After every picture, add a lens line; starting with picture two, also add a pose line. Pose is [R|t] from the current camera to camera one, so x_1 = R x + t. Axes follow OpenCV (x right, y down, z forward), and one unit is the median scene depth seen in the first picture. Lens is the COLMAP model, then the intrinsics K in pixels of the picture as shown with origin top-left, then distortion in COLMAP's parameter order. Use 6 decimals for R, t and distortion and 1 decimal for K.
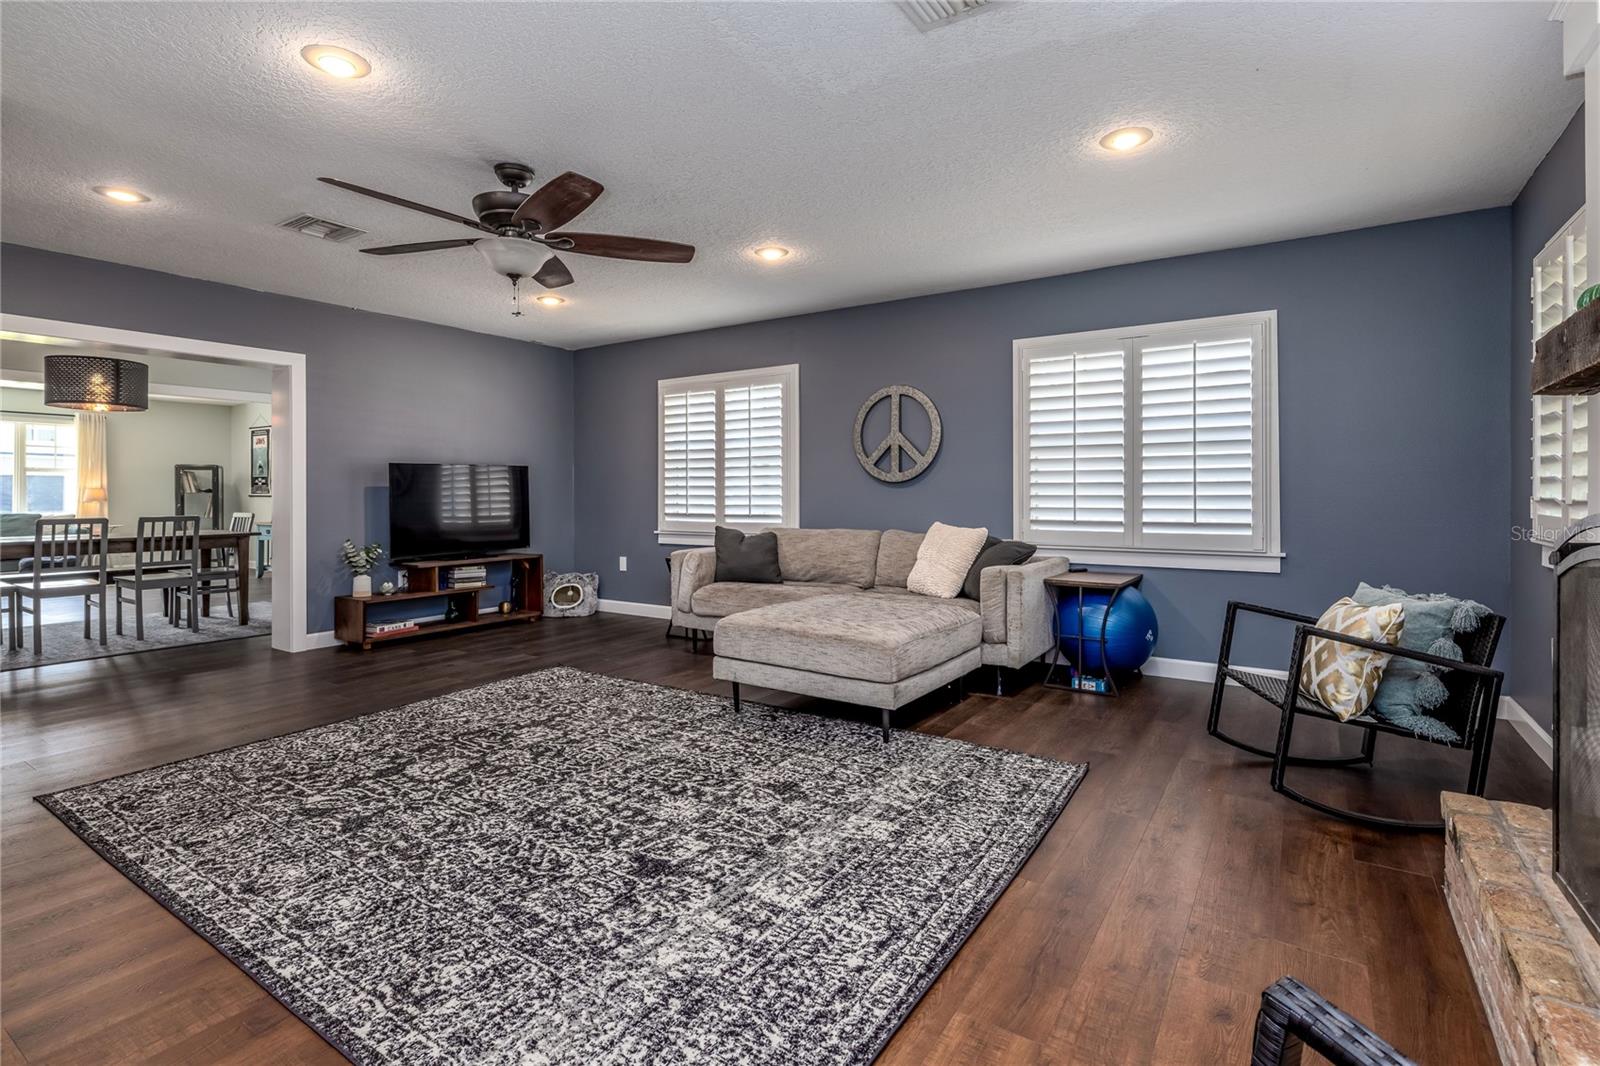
lens RADIAL K [[782.1, 0, 797.8], [0, 782.1, 497.1], [0, 0, 1]] dist [-0.001037, -0.000087]
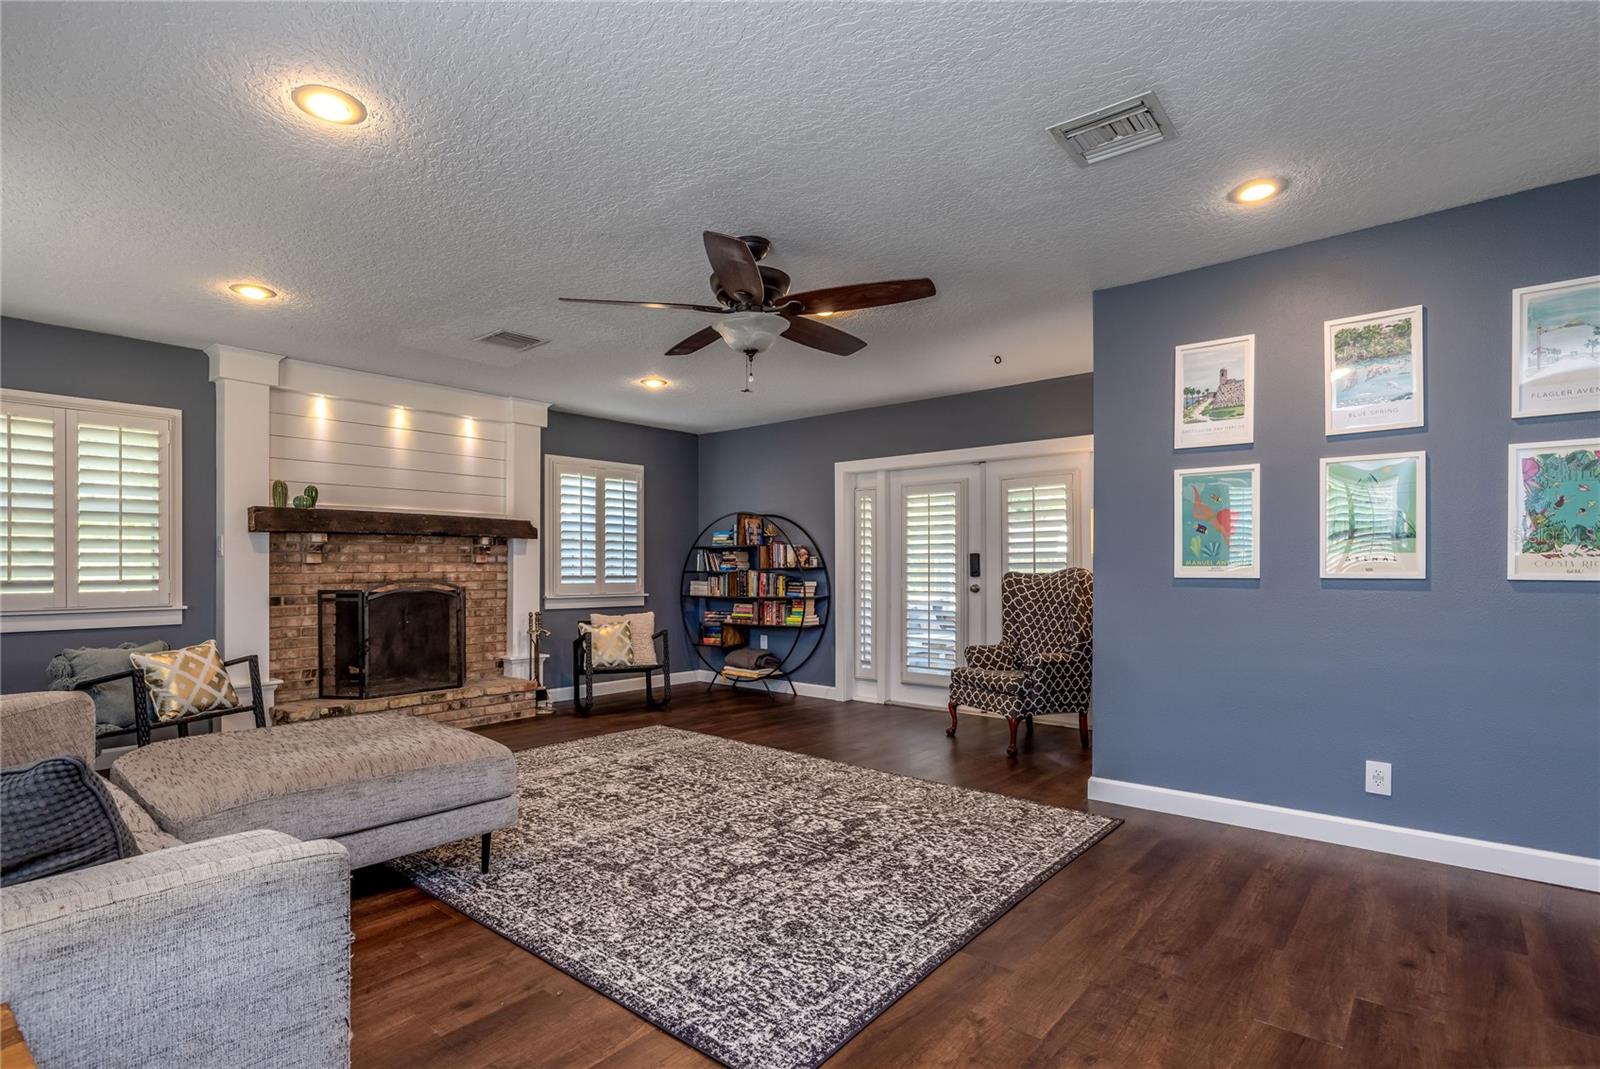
lens RADIAL K [[785.1, 0, 790.2], [0, 785.1, 560.4], [0, 0, 1]] dist [-0.000741, 0.000847]
pose [[-0.994679, 0.007725, 0.102732, -0.583621], [0.007384, 0.999966, -0.003705, -0.019329], [-0.102757, -0.002927, -0.994702, 2.252389]]
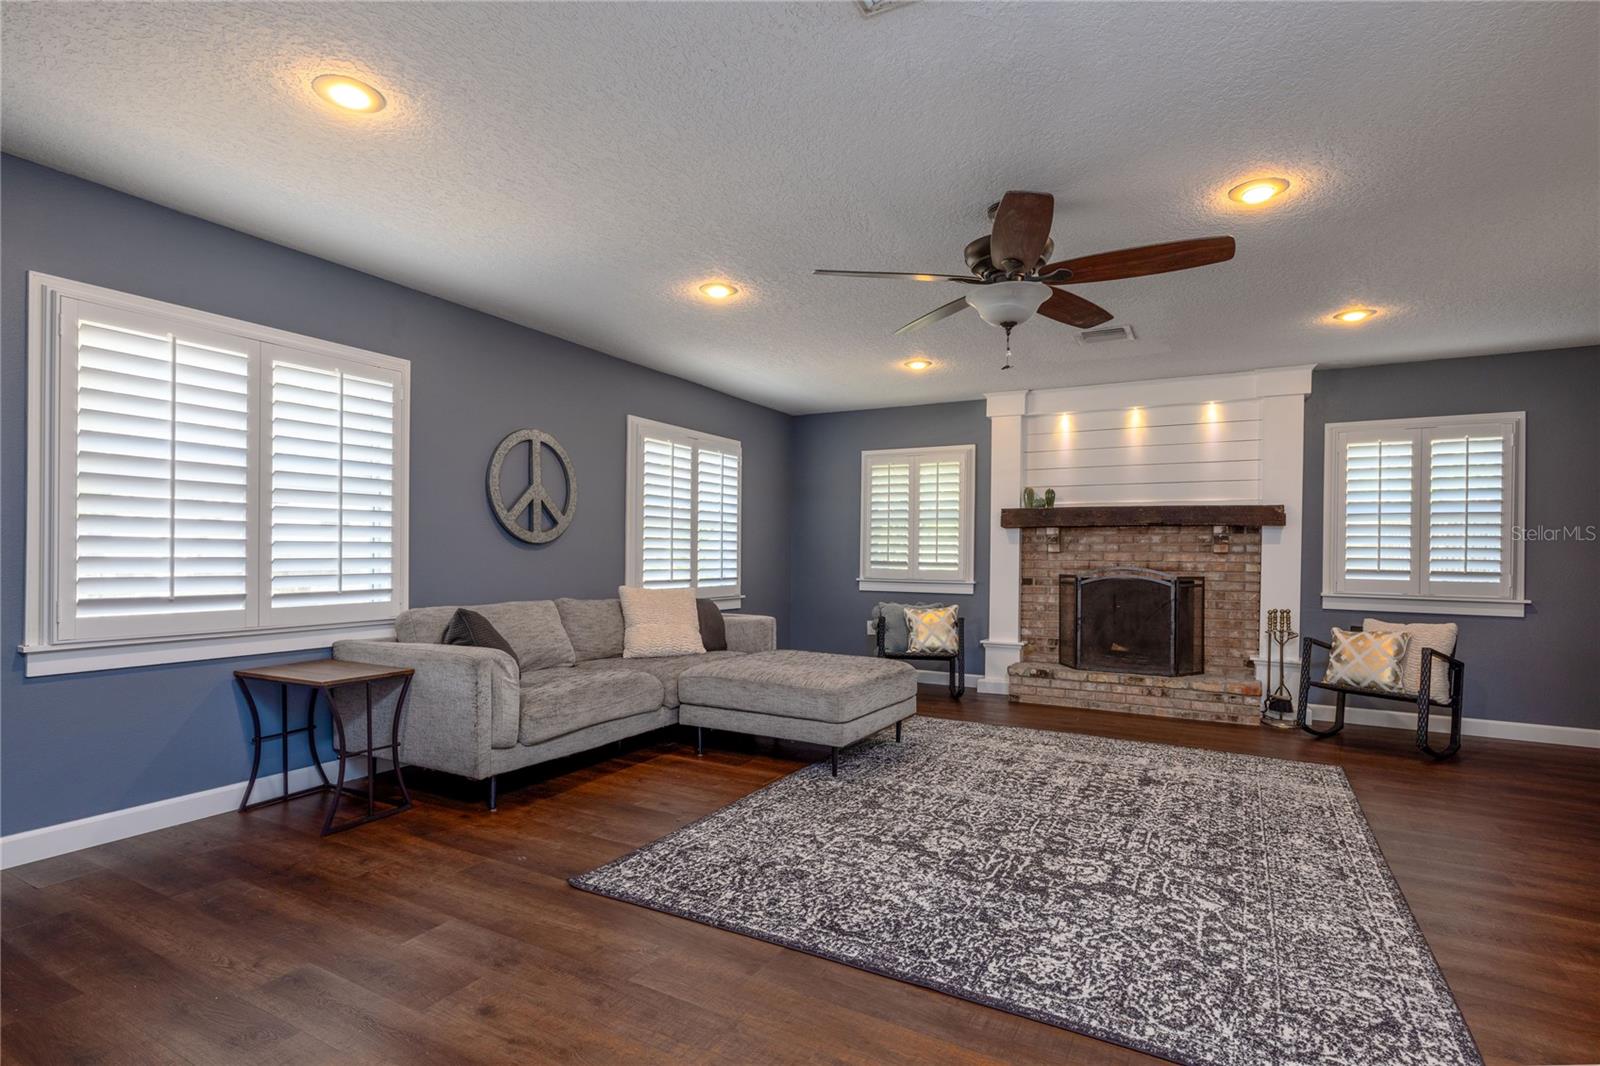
lens RADIAL K [[785.1, 0, 790.2], [0, 785.1, 558.9], [0, 0, 1]] dist [-0.000741, 0.000847]
pose [[-0.090493, -0.002870, 0.995893, -1.427511], [-0.005074, 0.999984, 0.002421, -0.010337], [-0.995884, -0.004834, -0.090506, 1.518400]]
